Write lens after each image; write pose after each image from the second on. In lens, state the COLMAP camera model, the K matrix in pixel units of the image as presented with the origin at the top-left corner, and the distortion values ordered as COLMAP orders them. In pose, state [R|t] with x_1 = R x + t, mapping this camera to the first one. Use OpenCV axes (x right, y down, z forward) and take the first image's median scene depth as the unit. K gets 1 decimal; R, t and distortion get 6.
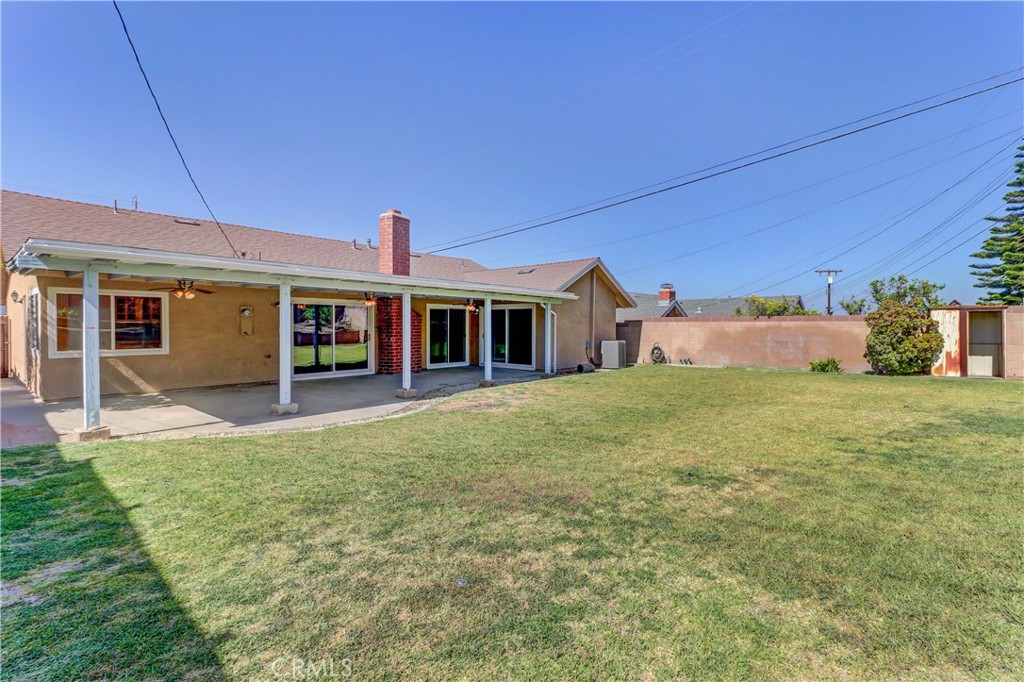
lens RADIAL K [[476.6, 0, 508.5], [0, 476.6, 343.8], [0, 0, 1]] dist [0.011128, -0.006404]
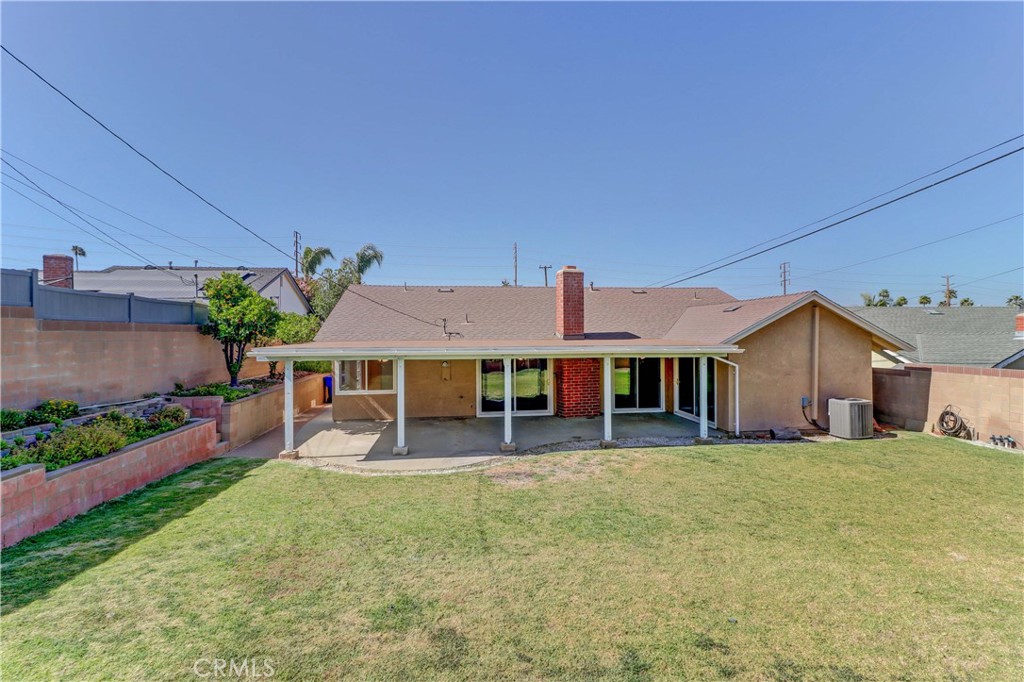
lens RADIAL K [[476.6, 0, 503.7], [0, 476.6, 332.6], [0, 0, 1]] dist [0.011128, -0.006404]
pose [[0.733673, -0.010664, -0.679419, 0.395177], [-0.013189, 0.999465, -0.029929, -0.095639], [0.679375, 0.030919, 0.733140, 0.111910]]
